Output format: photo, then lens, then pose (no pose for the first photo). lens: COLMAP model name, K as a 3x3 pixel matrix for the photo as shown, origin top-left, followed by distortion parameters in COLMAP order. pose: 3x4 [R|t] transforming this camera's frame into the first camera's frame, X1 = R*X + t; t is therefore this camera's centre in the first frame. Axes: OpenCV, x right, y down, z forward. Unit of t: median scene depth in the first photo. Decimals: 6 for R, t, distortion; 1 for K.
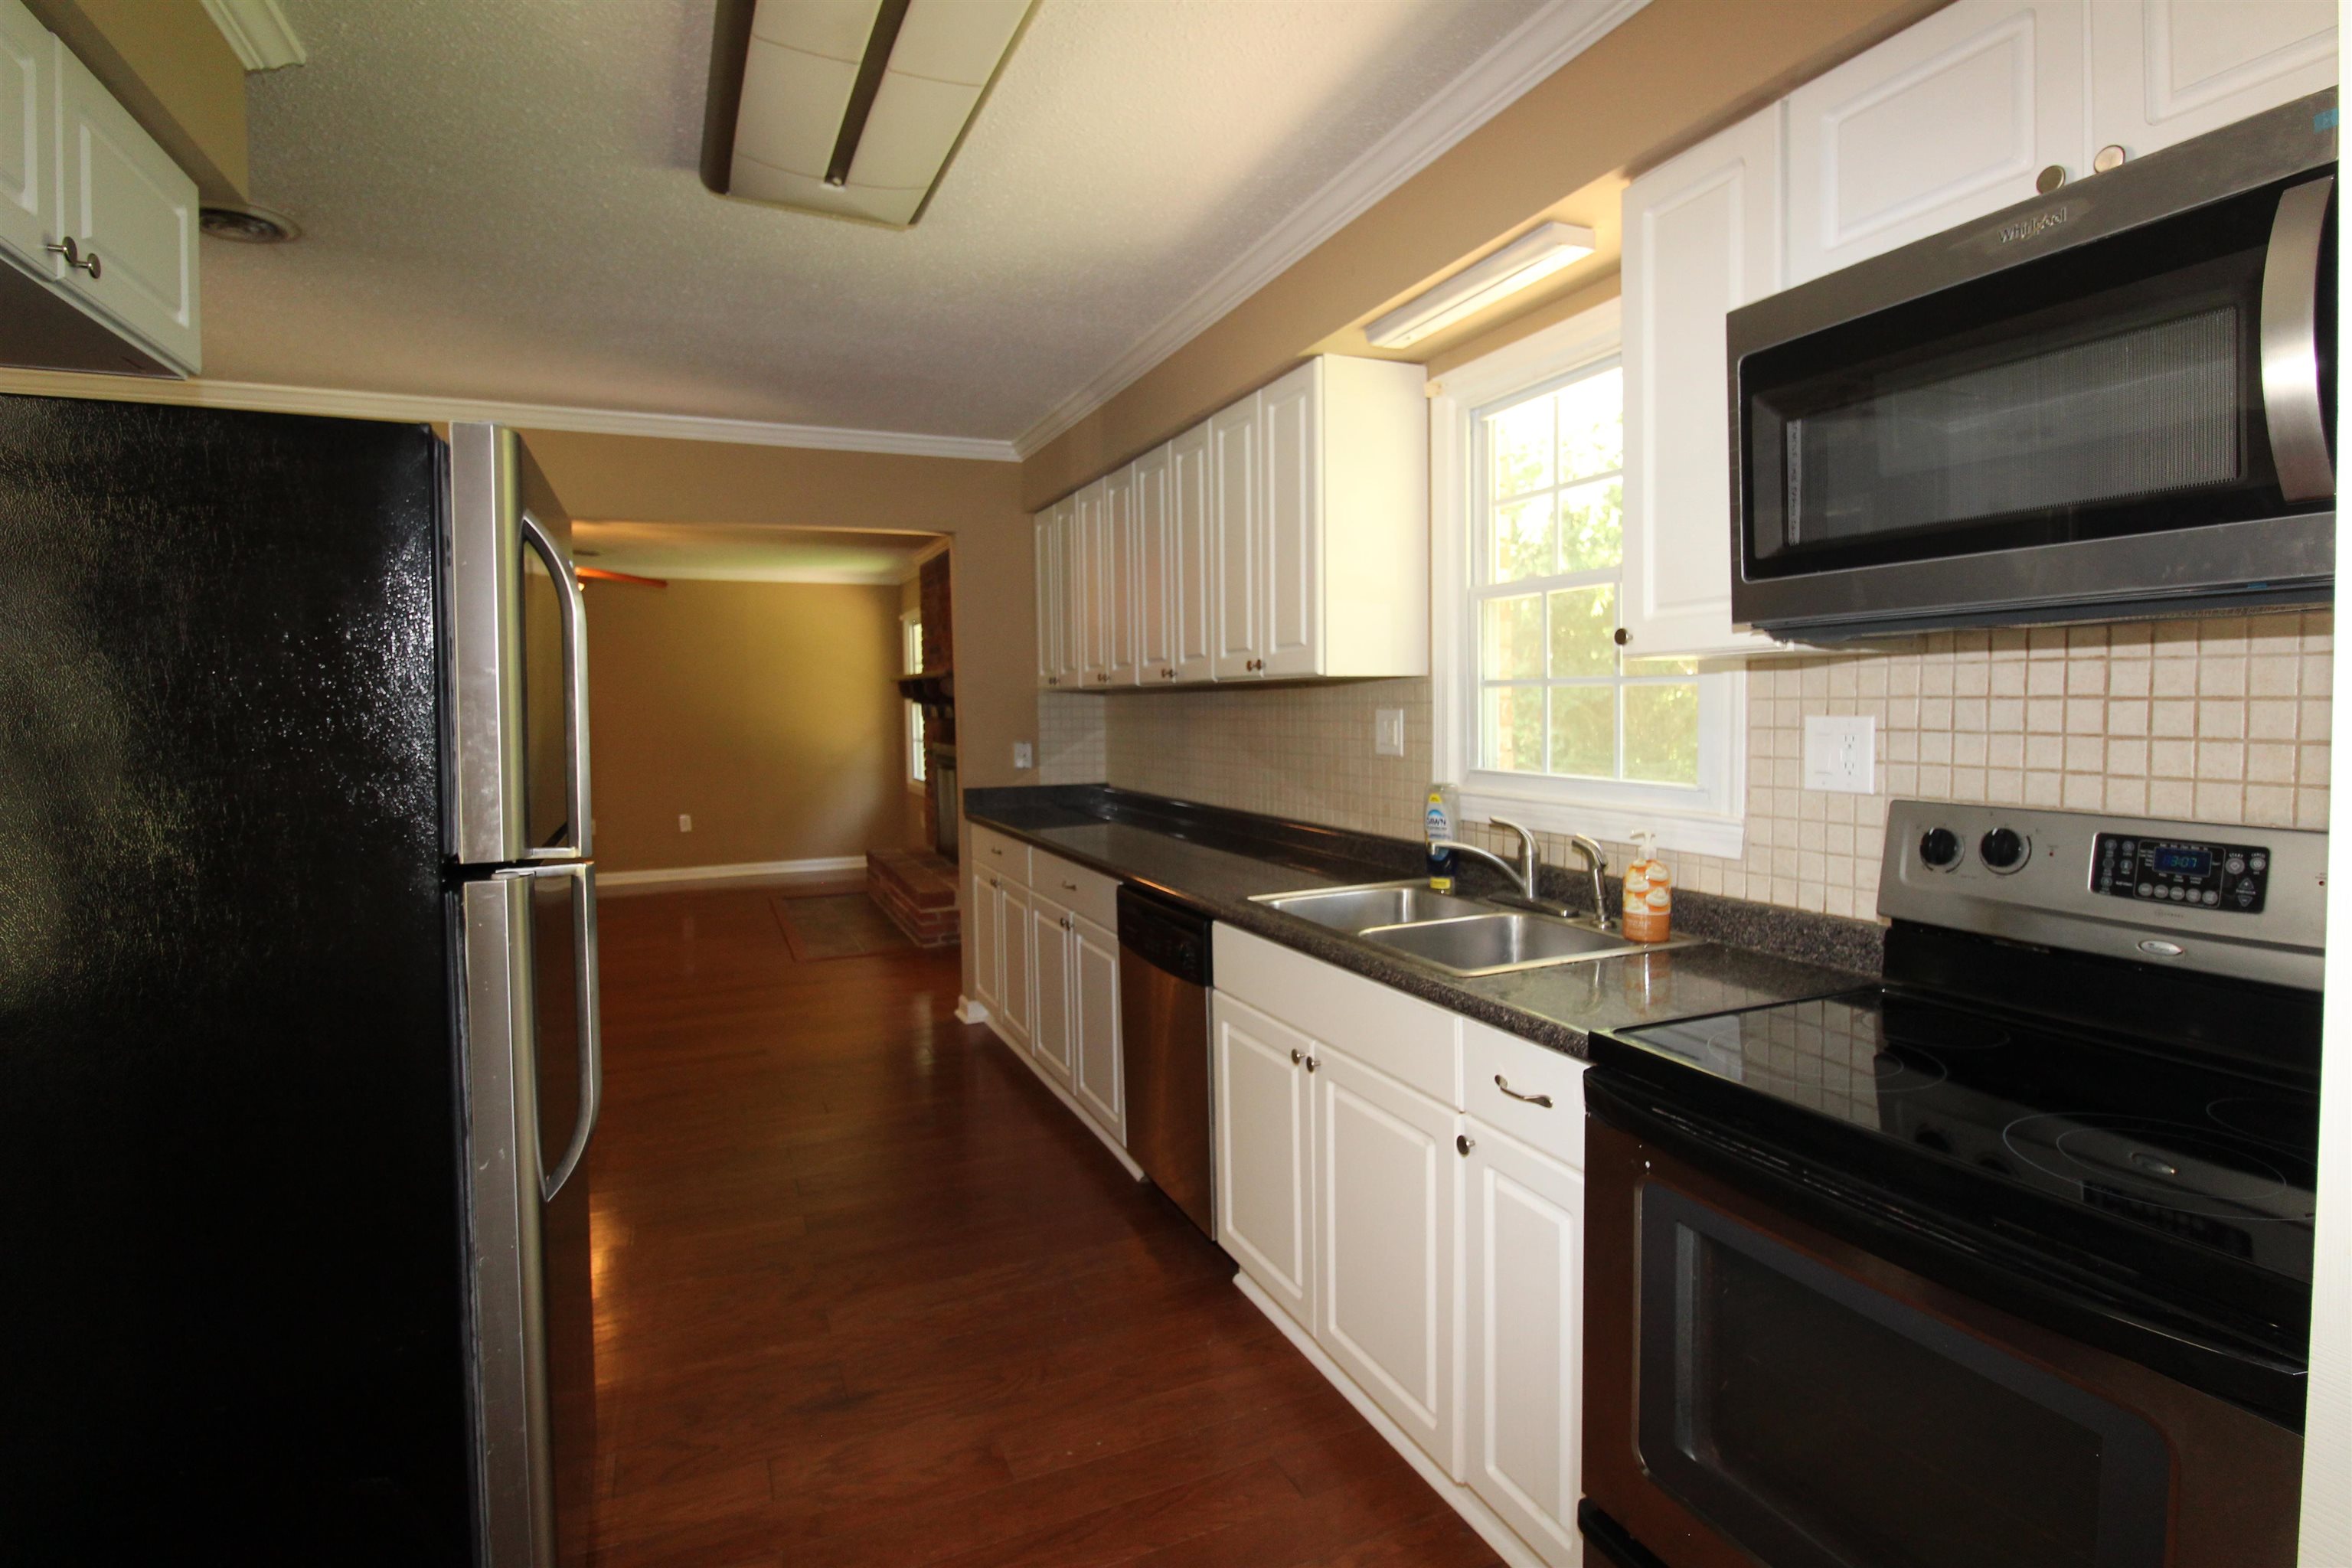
lens RADIAL K [[1162.5, 0, 1176.4], [0, 1162.5, 785.2], [0, 0, 1]] dist [-0.002269, -0.000601]
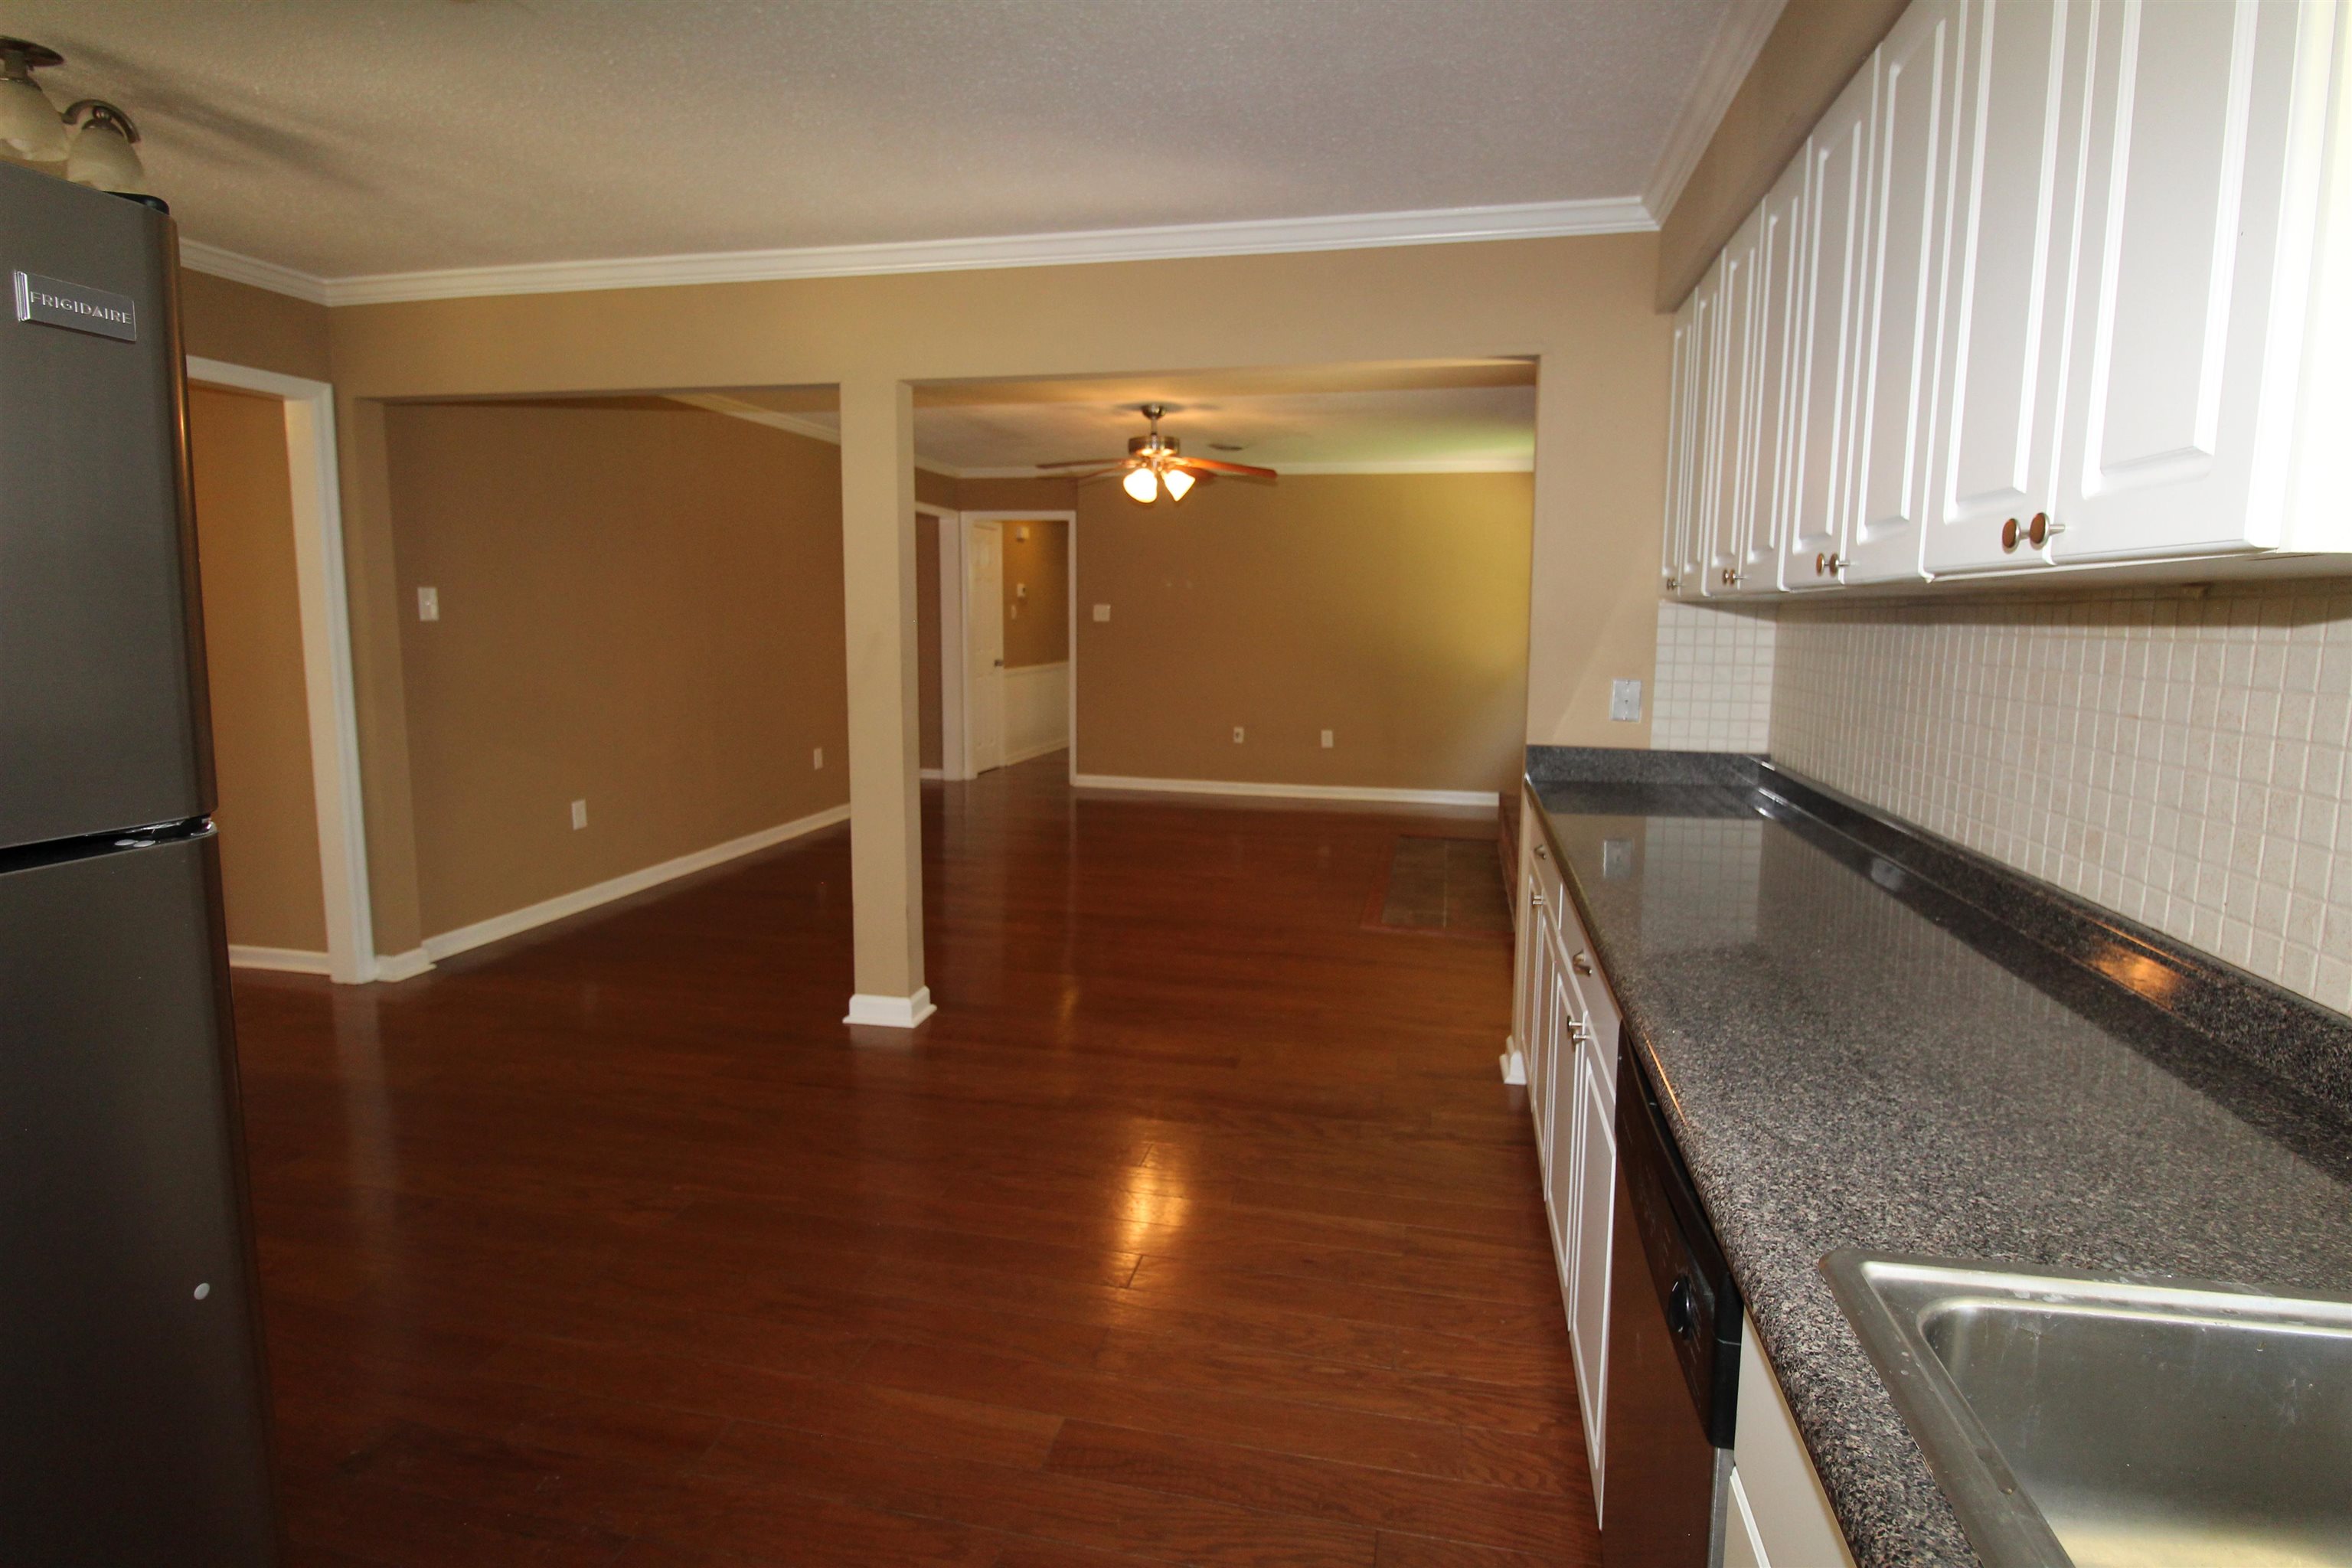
lens RADIAL K [[1162.5, 0, 1191.9], [0, 1162.5, 763.7], [0, 0, 1]] dist [-0.002269, -0.000601]
pose [[0.818113, 0.096278, -0.566941, 0.044409], [-0.063122, 0.994963, 0.077878, -0.028379], [0.571583, -0.027927, 0.820069, 0.364129]]
